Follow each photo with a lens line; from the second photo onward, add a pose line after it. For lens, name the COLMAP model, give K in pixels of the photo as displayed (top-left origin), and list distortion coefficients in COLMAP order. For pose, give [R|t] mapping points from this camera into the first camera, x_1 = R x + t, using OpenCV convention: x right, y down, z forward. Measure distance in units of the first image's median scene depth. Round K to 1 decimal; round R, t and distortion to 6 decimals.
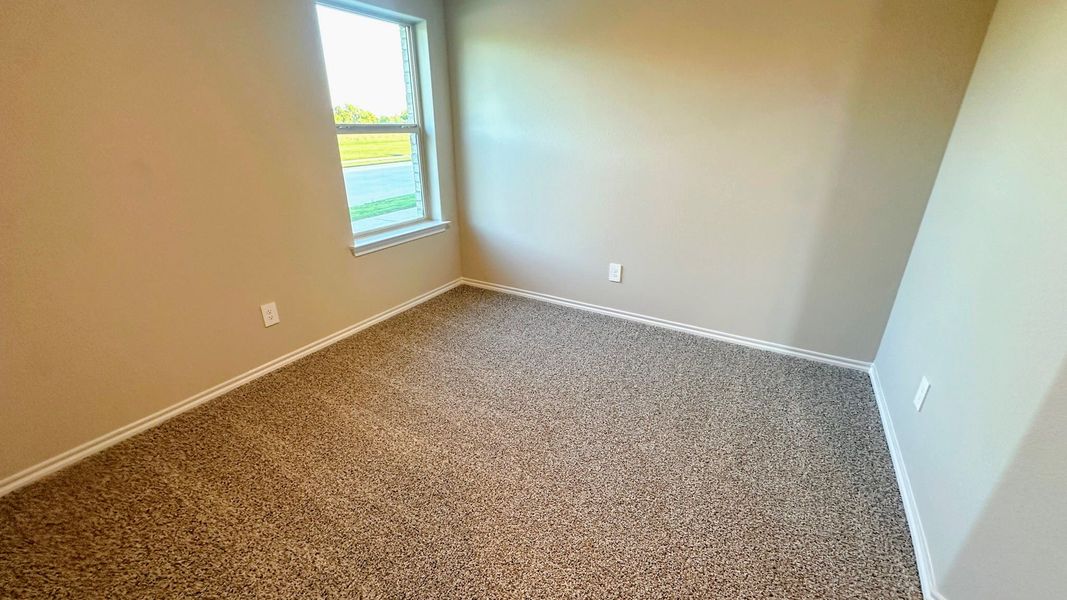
lens RADIAL K [[424.7, 0, 531.3], [0, 424.7, 298.0], [0, 0, 1]] dist [0.000217, 0.000476]
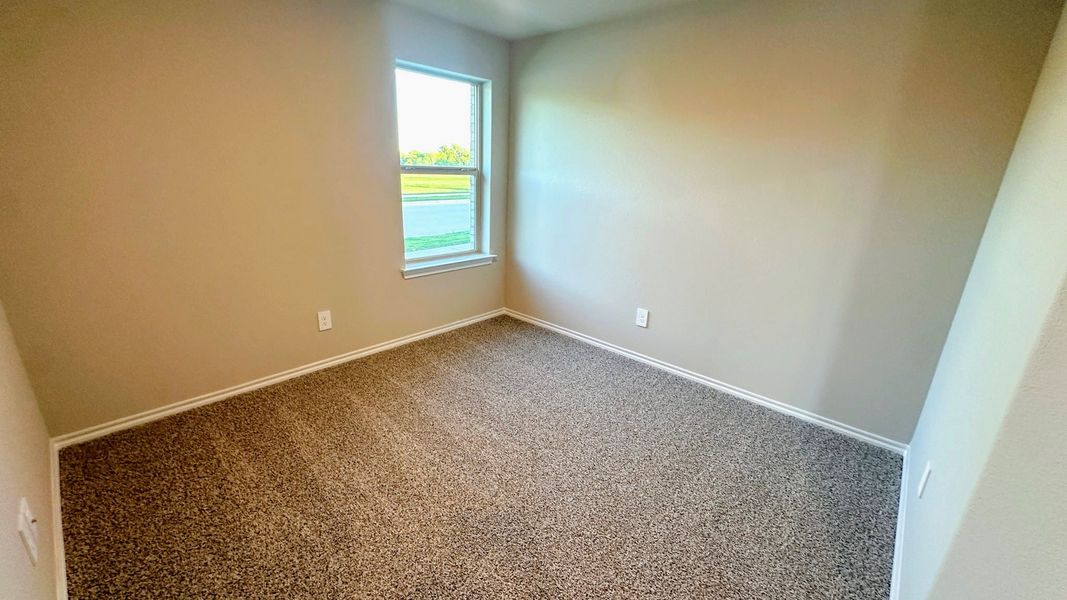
lens RADIAL K [[424.7, 0, 531.3], [0, 424.7, 298.0], [0, 0, 1]] dist [0.000217, 0.000476]
pose [[0.978662, 0.097508, -0.180866, 0.159404], [-0.113070, 0.990536, -0.077806, 0.003889], [0.171567, 0.096596, 0.980425, -0.062441]]
